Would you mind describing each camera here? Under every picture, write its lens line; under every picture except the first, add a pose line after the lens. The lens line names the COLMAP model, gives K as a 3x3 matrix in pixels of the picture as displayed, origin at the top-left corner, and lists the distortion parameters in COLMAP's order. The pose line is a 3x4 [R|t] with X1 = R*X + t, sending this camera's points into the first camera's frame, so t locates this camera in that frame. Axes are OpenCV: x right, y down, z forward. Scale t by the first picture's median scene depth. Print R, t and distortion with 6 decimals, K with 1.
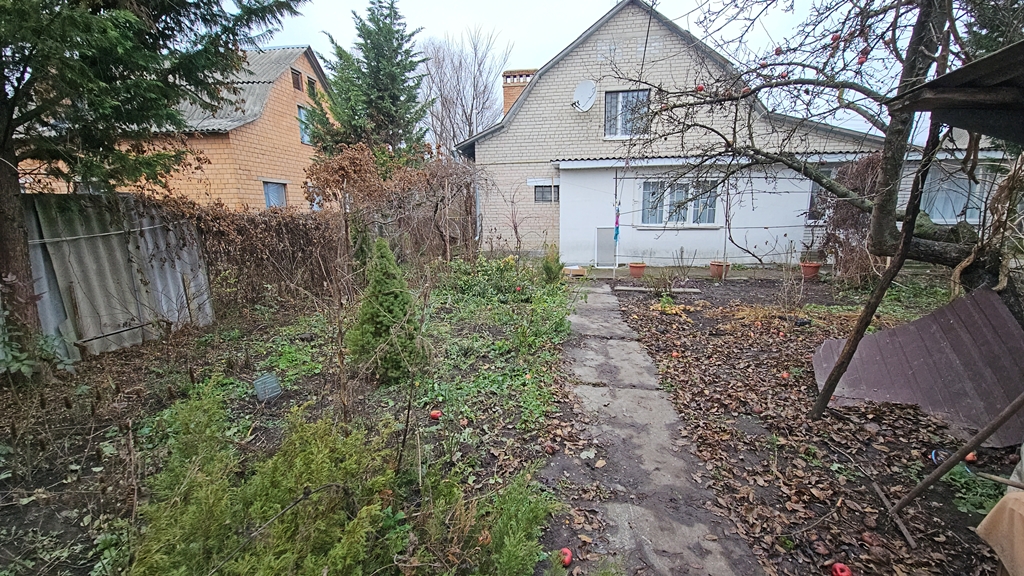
lens RADIAL K [[409.7, 0, 512.0], [0, 409.7, 288.0], [0, 0, 1]] dist [0.022515, -0.016041]
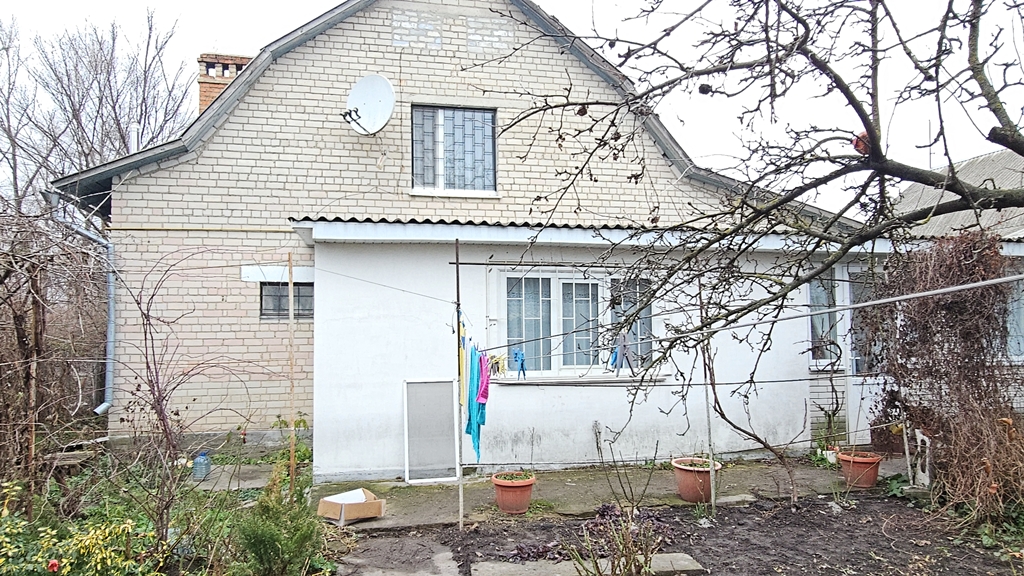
lens RADIAL K [[662.1, 0, 504.1], [0, 662.1, 298.7], [0, 0, 1]] dist [-0.023192, 0.005141]
pose [[0.932340, 0.018080, 0.361130, 0.049090], [0.064474, 0.974431, -0.215240, -0.070430], [-0.355788, 0.223960, 0.907335, 0.301963]]
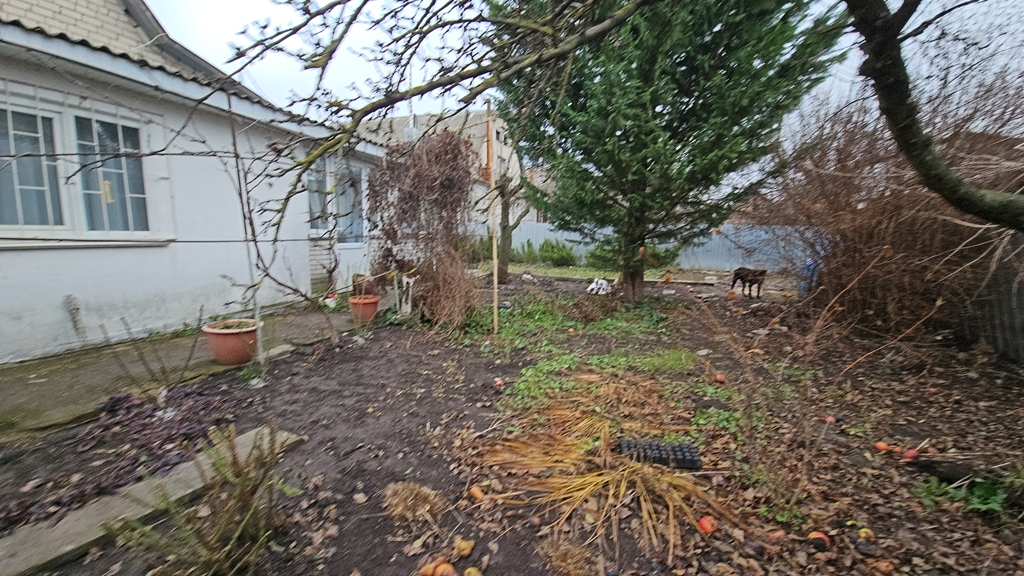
lens RADIAL K [[409.7, 0, 512.0], [0, 409.7, 288.0], [0, 0, 1]] dist [0.022515, -0.016041]
pose [[0.183437, -0.121946, 0.975438, 0.118310], [0.150164, 0.984107, 0.094790, -0.071418], [-0.971495, 0.129087, 0.198833, 0.478041]]
